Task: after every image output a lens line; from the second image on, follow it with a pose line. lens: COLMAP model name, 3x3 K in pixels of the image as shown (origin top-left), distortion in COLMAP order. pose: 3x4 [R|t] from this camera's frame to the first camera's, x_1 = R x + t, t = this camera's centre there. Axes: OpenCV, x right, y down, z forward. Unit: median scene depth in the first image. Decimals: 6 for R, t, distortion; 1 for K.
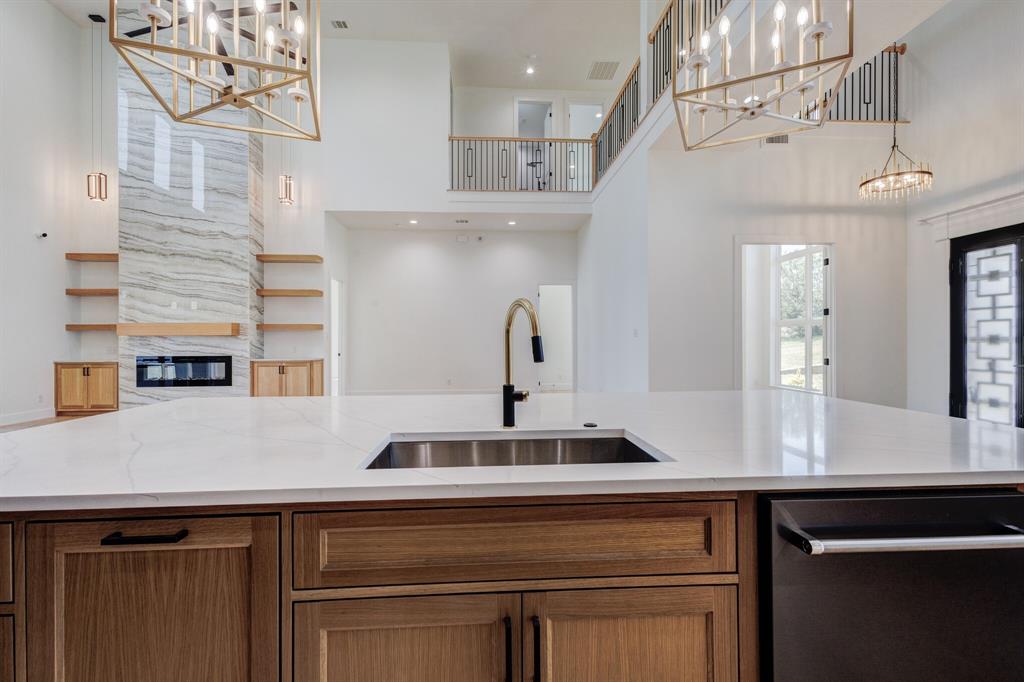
lens RADIAL K [[472.7, 0, 512.0], [0, 472.7, 341.0], [0, 0, 1]] dist [0.005518, -0.000991]
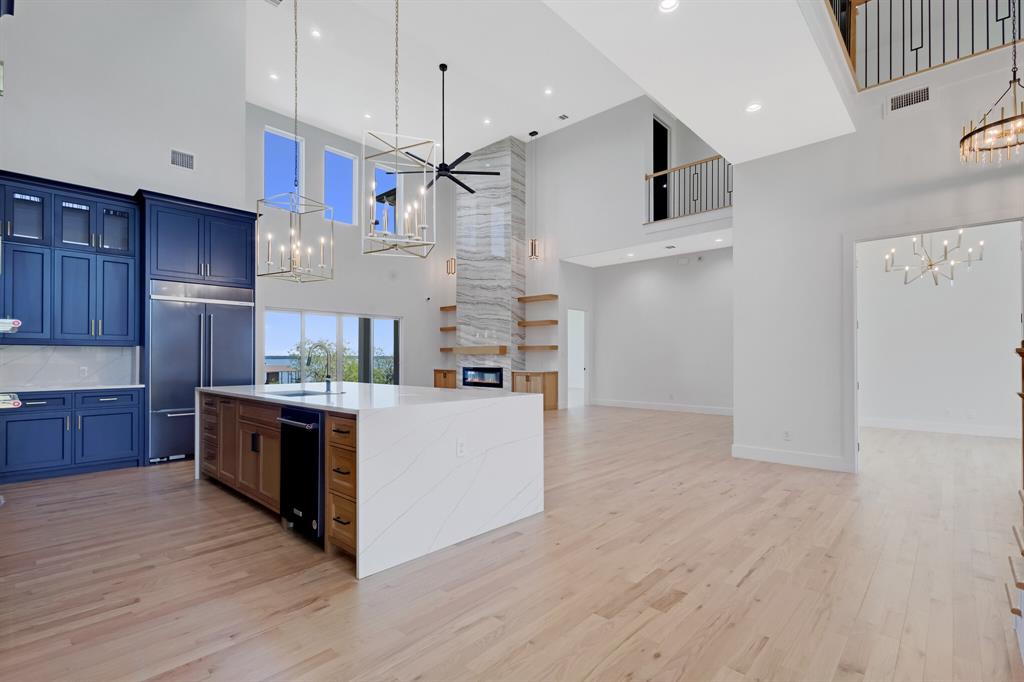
lens RADIAL K [[474.9, 0, 503.9], [0, 474.9, 354.6], [0, 0, 1]] dist [0.001097, -0.000619]
pose [[0.678972, -0.001881, -0.734161, 0.511620], [-0.002925, 0.999982, -0.005267, -0.002042], [0.734158, 0.005724, 0.678955, -0.013404]]
